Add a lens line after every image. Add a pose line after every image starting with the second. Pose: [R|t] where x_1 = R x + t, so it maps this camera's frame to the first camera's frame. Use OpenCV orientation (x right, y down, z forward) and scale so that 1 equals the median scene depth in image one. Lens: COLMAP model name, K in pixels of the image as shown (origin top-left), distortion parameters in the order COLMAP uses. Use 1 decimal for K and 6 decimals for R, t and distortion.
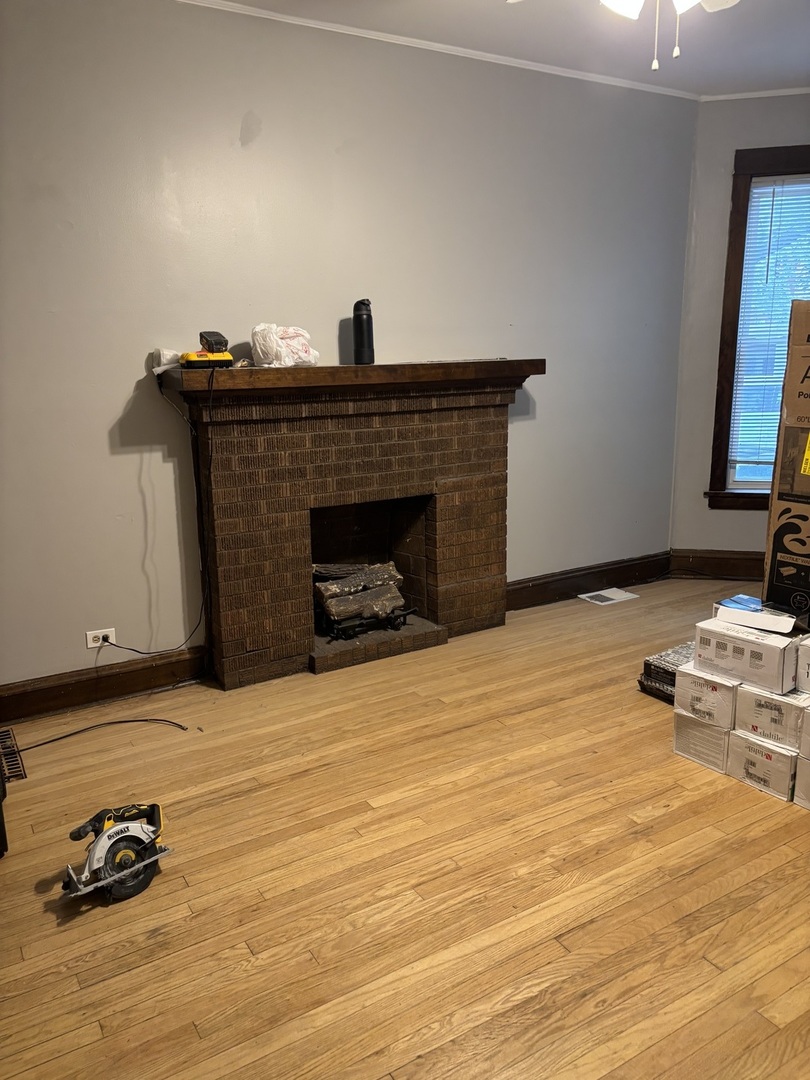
lens RADIAL K [[810.0, 0, 402.6], [0, 810.0, 538.5], [0, 0, 1]] dist [0.065582, -0.064220]
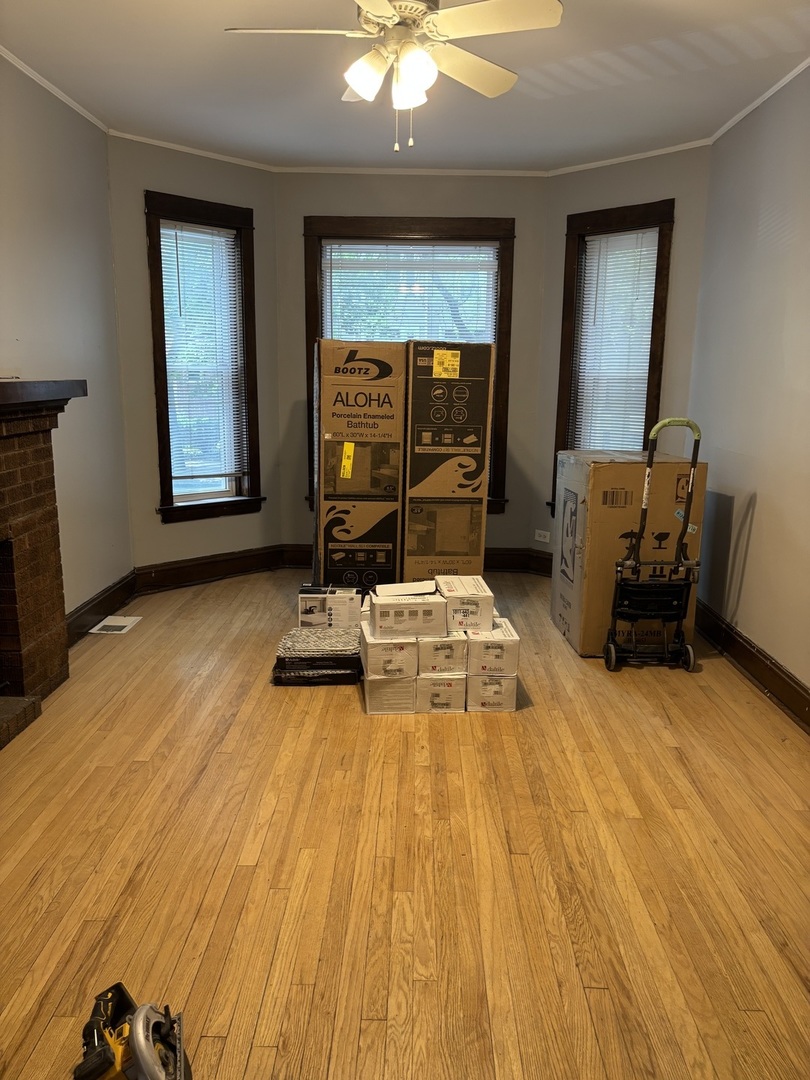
lens RADIAL K [[810.0, 0, 402.6], [0, 810.0, 538.5], [0, 0, 1]] dist [0.065582, -0.064220]
pose [[0.528932, -0.140107, 0.837019, -0.616188], [0.163698, 0.984600, 0.061366, -0.056392], [-0.832727, 0.104560, 0.543721, 0.300612]]
